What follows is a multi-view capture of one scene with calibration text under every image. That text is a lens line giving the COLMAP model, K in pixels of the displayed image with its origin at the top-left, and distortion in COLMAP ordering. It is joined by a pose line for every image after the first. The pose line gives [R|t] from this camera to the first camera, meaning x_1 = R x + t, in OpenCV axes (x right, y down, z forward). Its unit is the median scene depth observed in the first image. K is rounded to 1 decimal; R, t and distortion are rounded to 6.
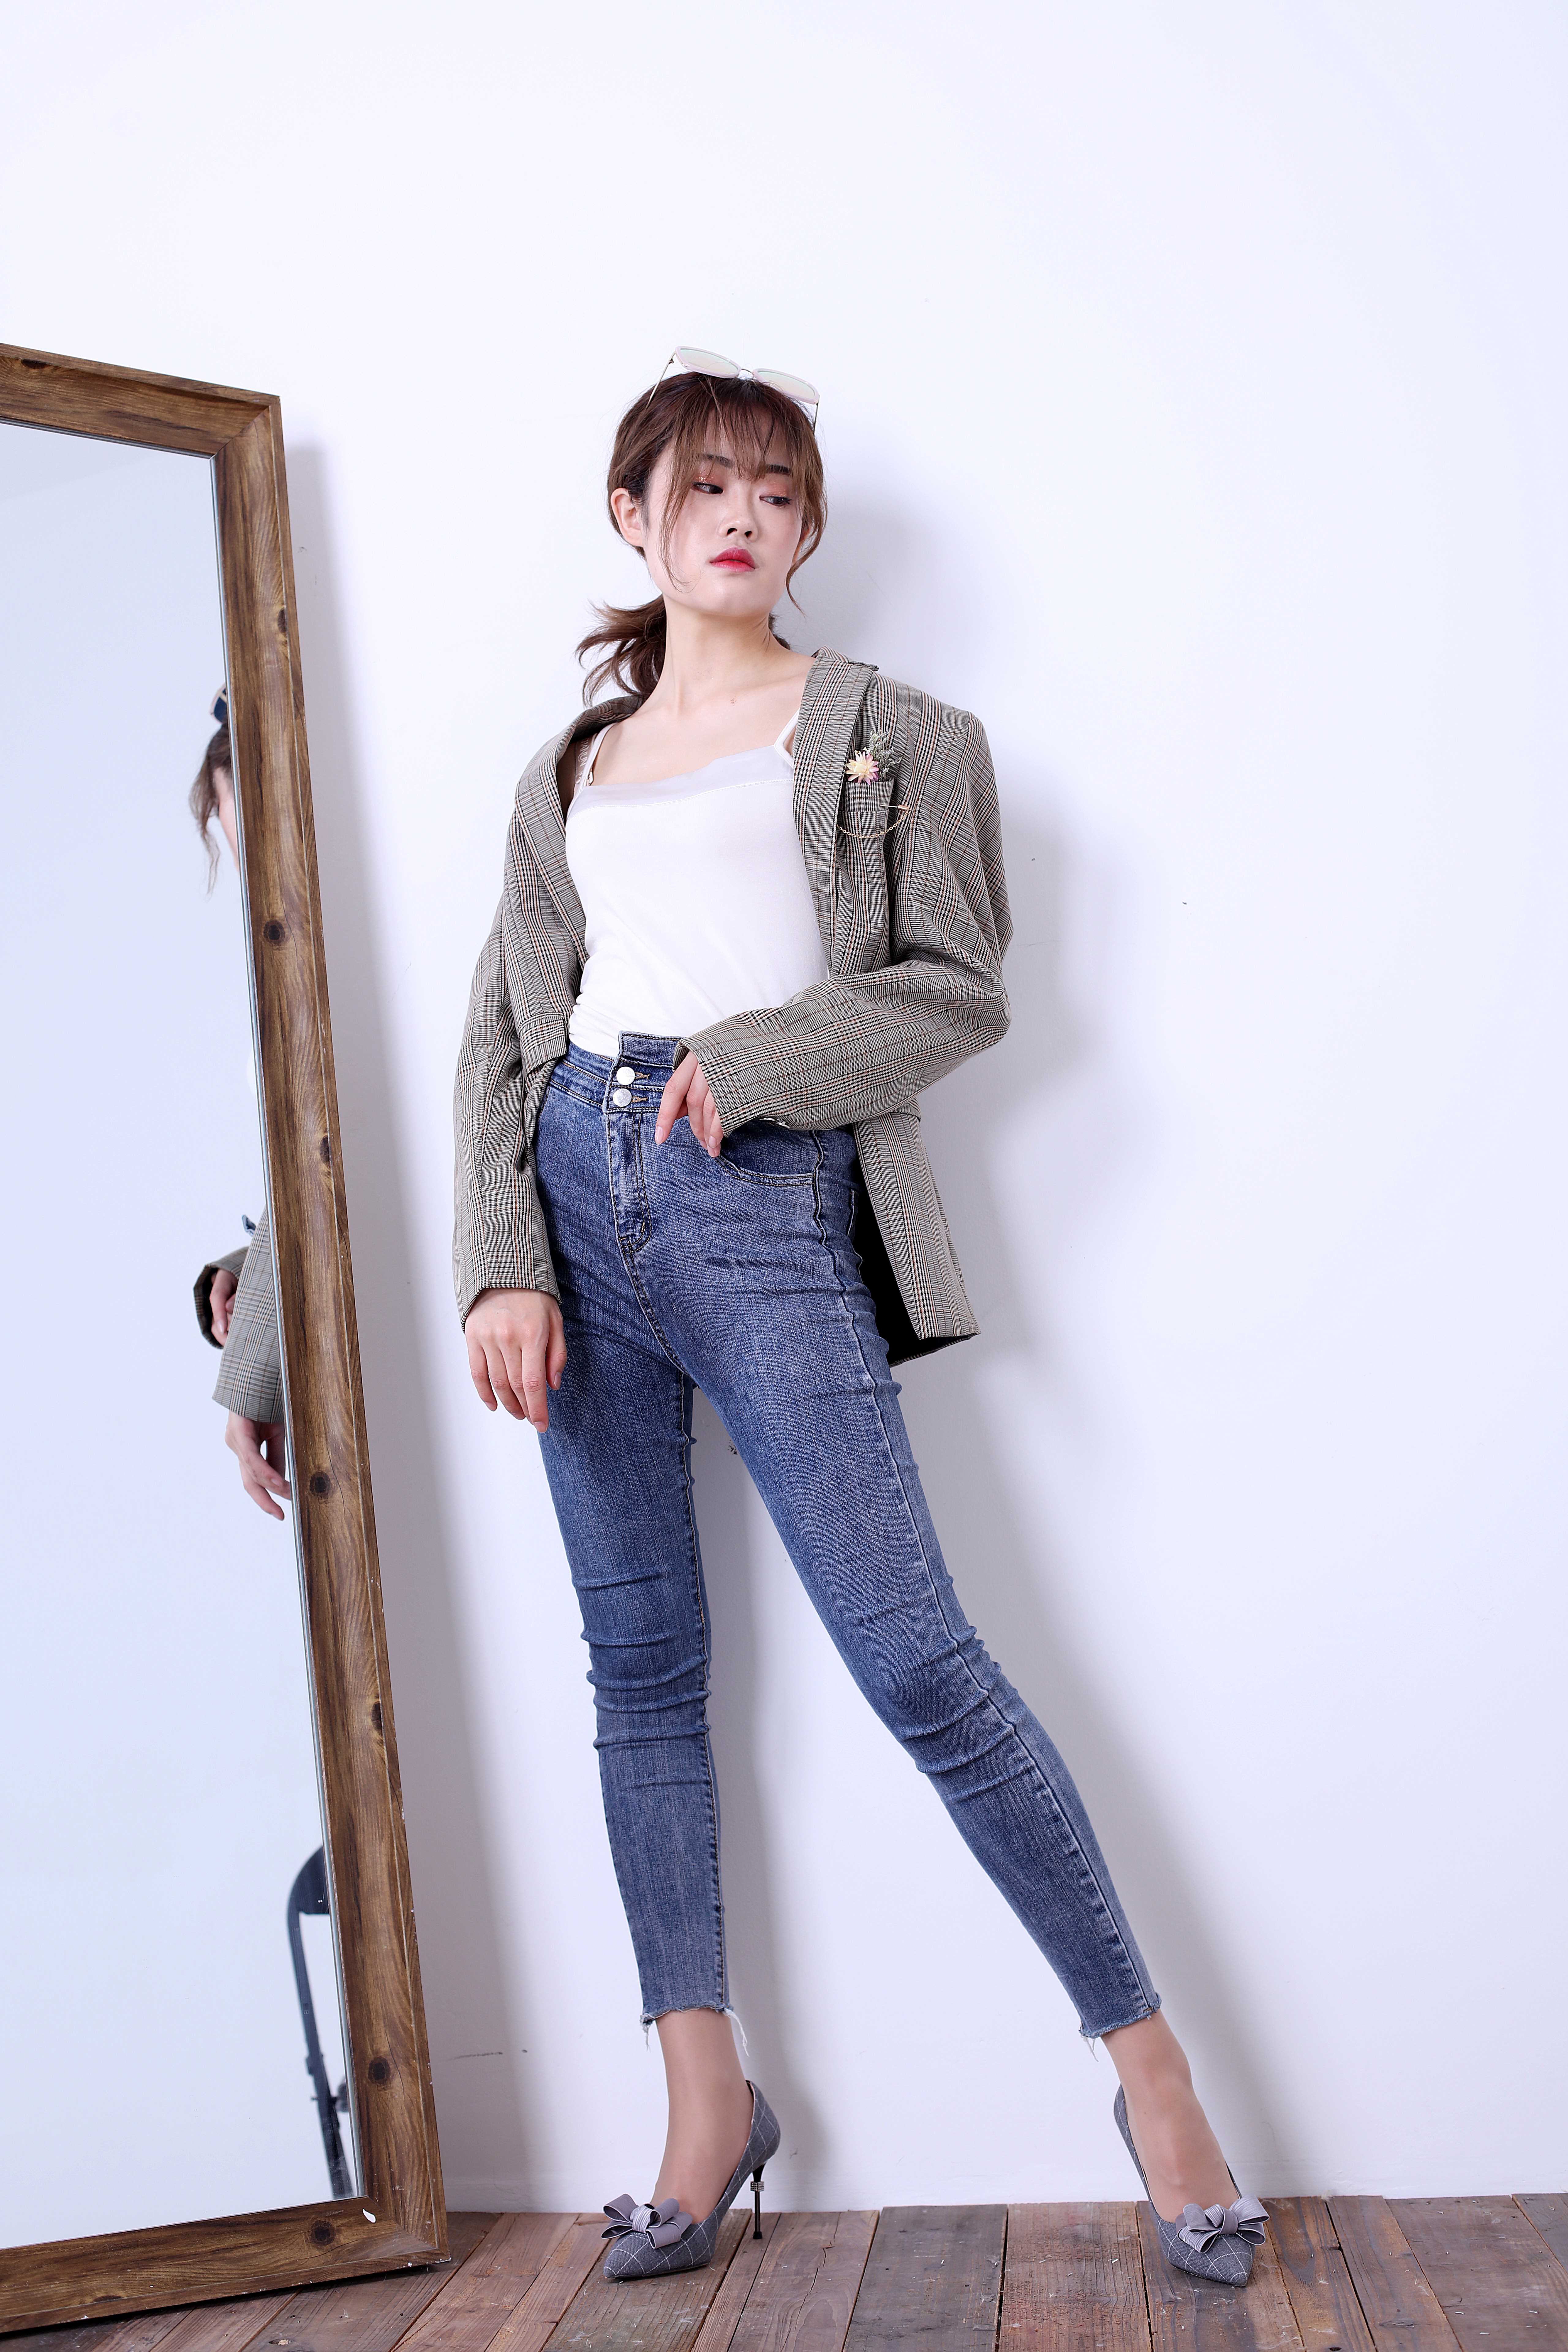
lens RADIAL K [[3445.2, 0, 784.0], [0, 3445.2, 1176.0], [0, 0, 1]] dist [-0.148899, 0.149205]
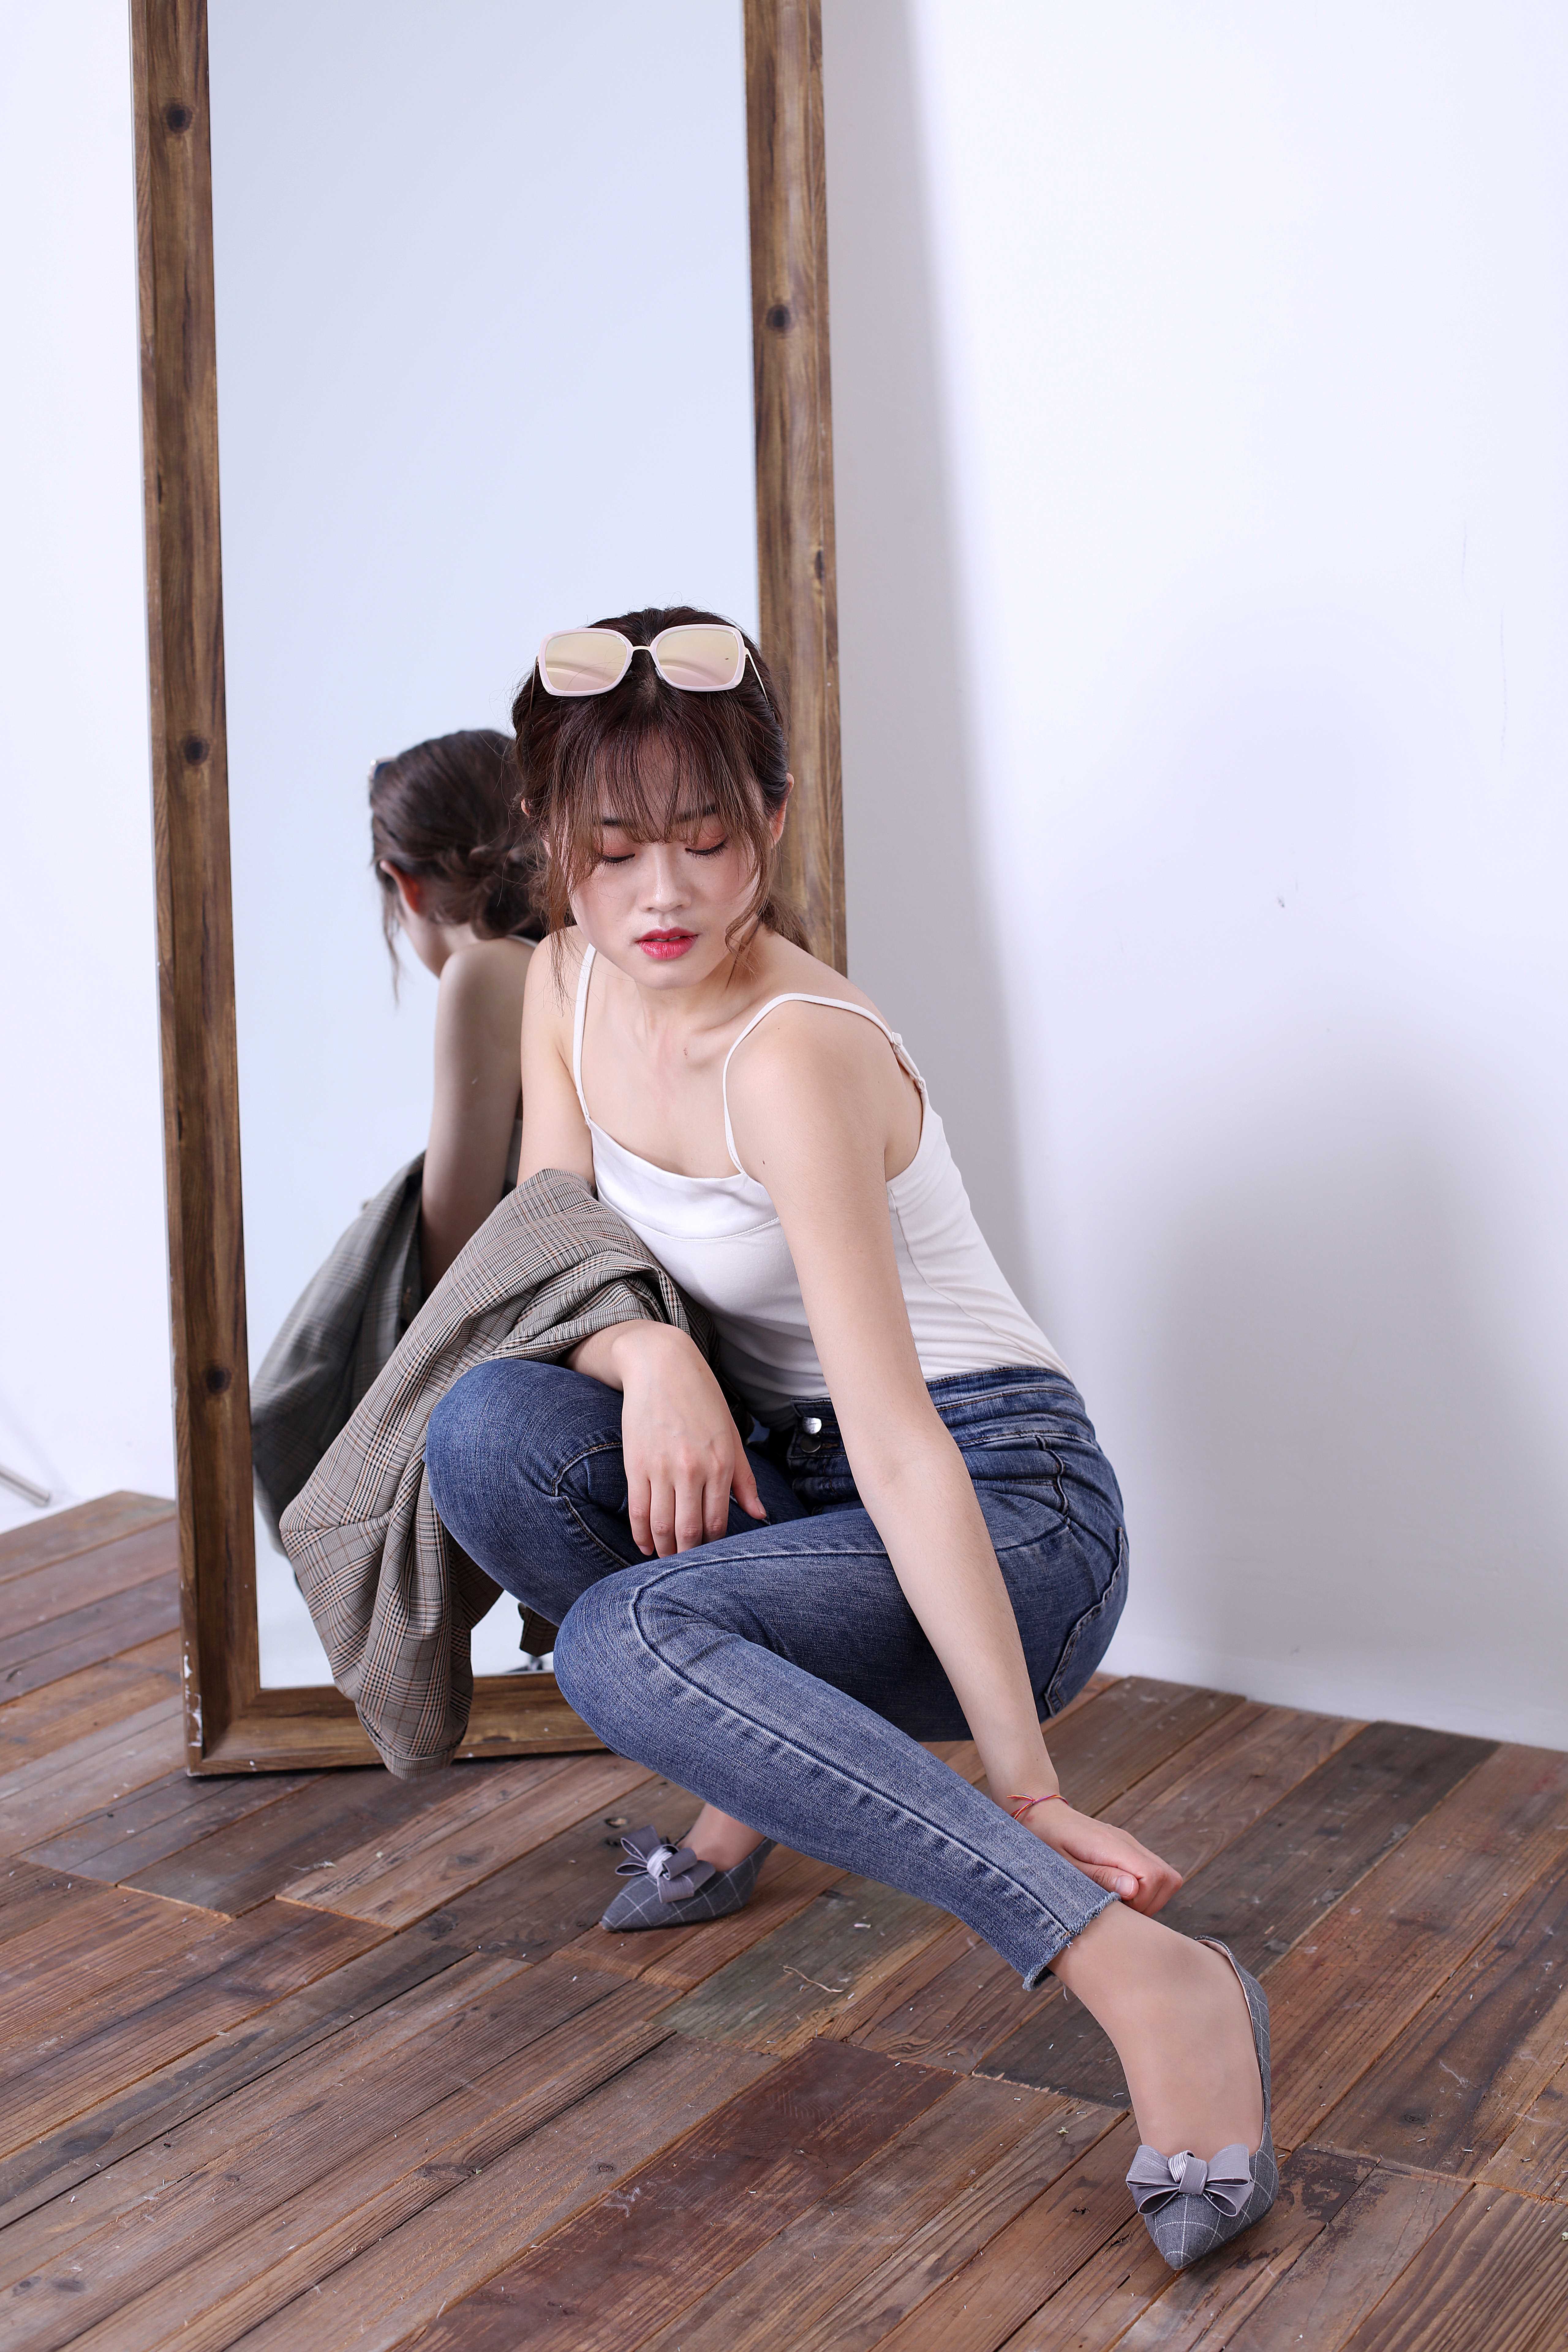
lens RADIAL K [[3445.2, 0, 784.0], [0, 3445.2, 1176.0], [0, 0, 1]] dist [-0.148899, 0.149205]
pose [[0.906856, 0.110939, -0.406577, 0.250661], [0.015502, 0.955297, 0.295241, -0.122909], [0.421156, -0.274044, 0.864597, 0.154754]]
